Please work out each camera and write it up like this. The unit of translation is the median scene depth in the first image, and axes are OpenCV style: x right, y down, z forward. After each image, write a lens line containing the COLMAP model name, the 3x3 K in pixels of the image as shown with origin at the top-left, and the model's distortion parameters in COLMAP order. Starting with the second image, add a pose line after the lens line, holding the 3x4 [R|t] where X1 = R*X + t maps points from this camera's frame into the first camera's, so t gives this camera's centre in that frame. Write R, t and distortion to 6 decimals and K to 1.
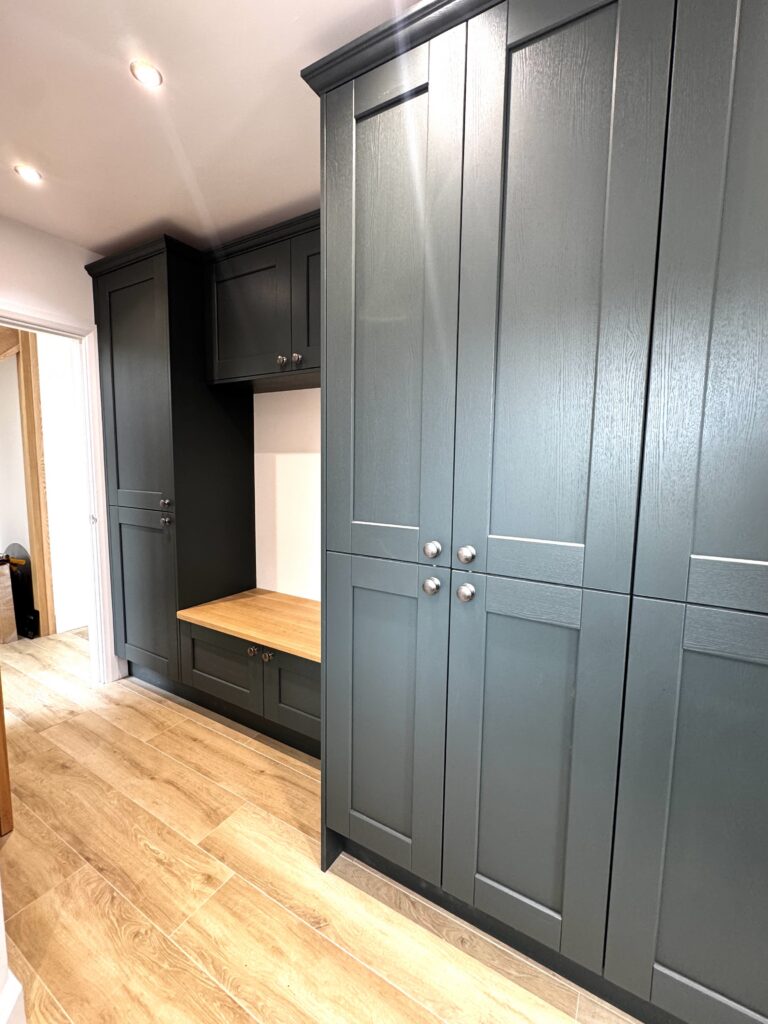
lens RADIAL K [[440.4, 0, 384.0], [0, 440.4, 512.0], [0, 0, 1]] dist [-0.000212, 0.000425]
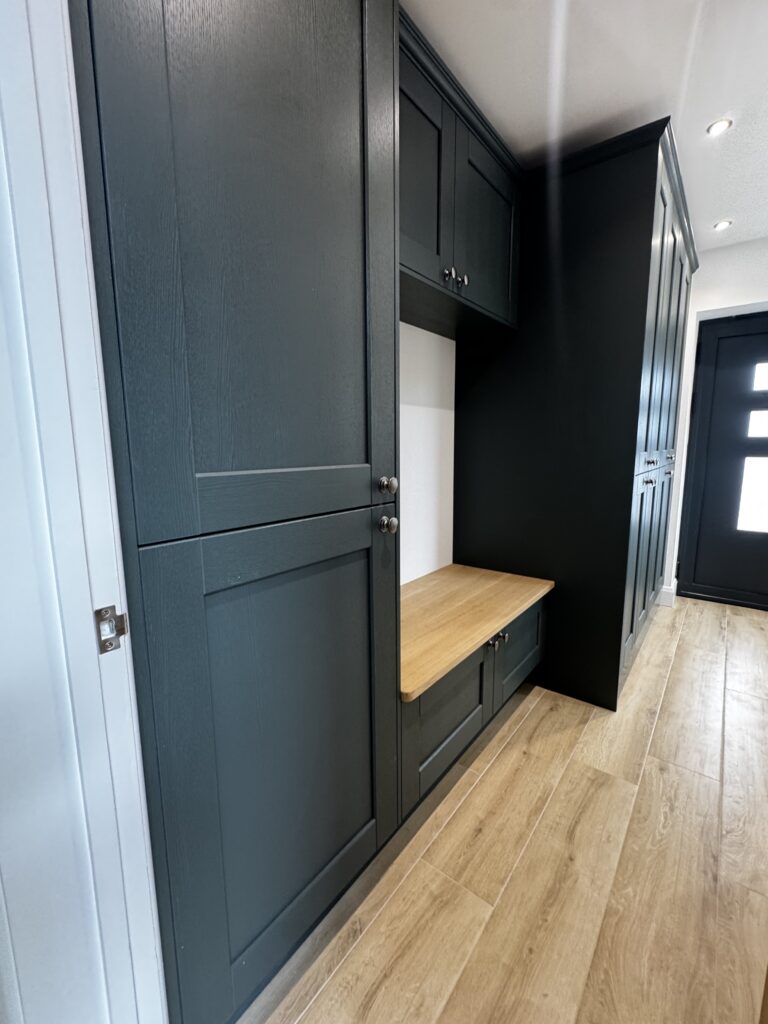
lens RADIAL K [[440.4, 0, 384.0], [0, 440.4, 512.0], [0, 0, 1]] dist [-0.000212, 0.000425]
pose [[0.122212, -0.162599, 0.979094, -1.262642], [0.122030, 0.981466, 0.147761, -0.082209], [-0.984974, 0.101421, 0.139789, 1.242615]]
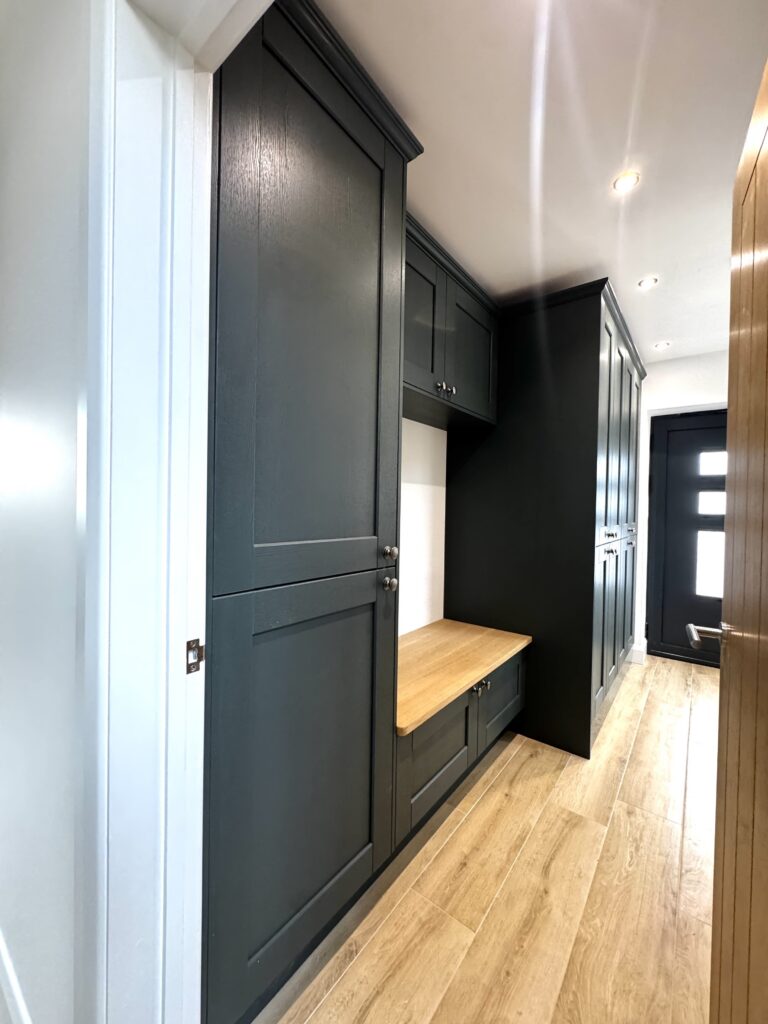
lens RADIAL K [[408.3, 0, 384.0], [0, 408.3, 512.0], [0, 0, 1]] dist [-0.000939, 0.000370]
pose [[0.121797, -0.022841, 0.992292, -1.377257], [0.095736, 0.995344, 0.011160, -0.109175], [-0.987927, 0.093639, 0.123417, 1.233852]]
